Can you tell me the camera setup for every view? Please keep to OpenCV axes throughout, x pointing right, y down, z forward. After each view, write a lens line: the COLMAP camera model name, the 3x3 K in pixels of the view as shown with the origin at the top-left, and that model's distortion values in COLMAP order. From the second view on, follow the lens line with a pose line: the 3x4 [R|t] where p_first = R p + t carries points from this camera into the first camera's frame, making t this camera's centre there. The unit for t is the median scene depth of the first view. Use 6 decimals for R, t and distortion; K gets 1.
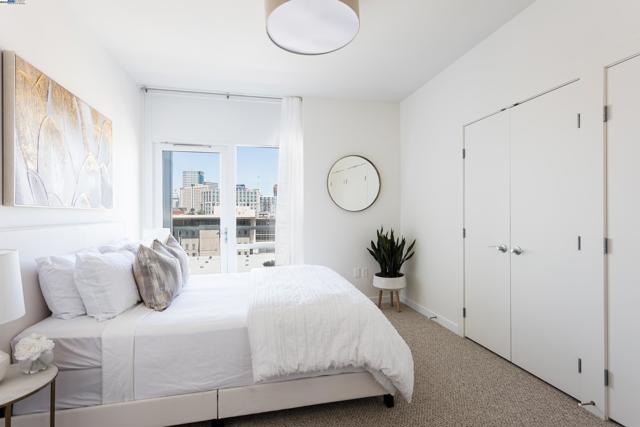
lens RADIAL K [[300.3, 0, 322.7], [0, 300.3, 213.0], [0, 0, 1]] dist [-0.000383, 0.000093]
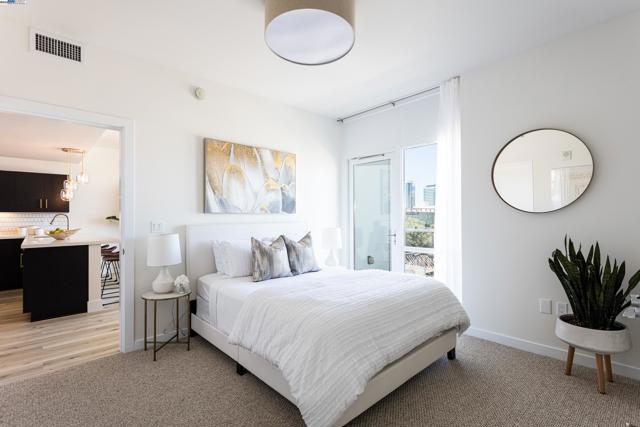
lens RADIAL K [[300.3, 0, 321.8], [0, 300.3, 211.7], [0, 0, 1]] dist [-0.000383, 0.000093]
pose [[0.515461, -0.015287, -0.856777, 0.659504], [0.005556, 0.999879, -0.014498, -0.001355], [0.856895, 0.002713, 0.515484, 0.373828]]
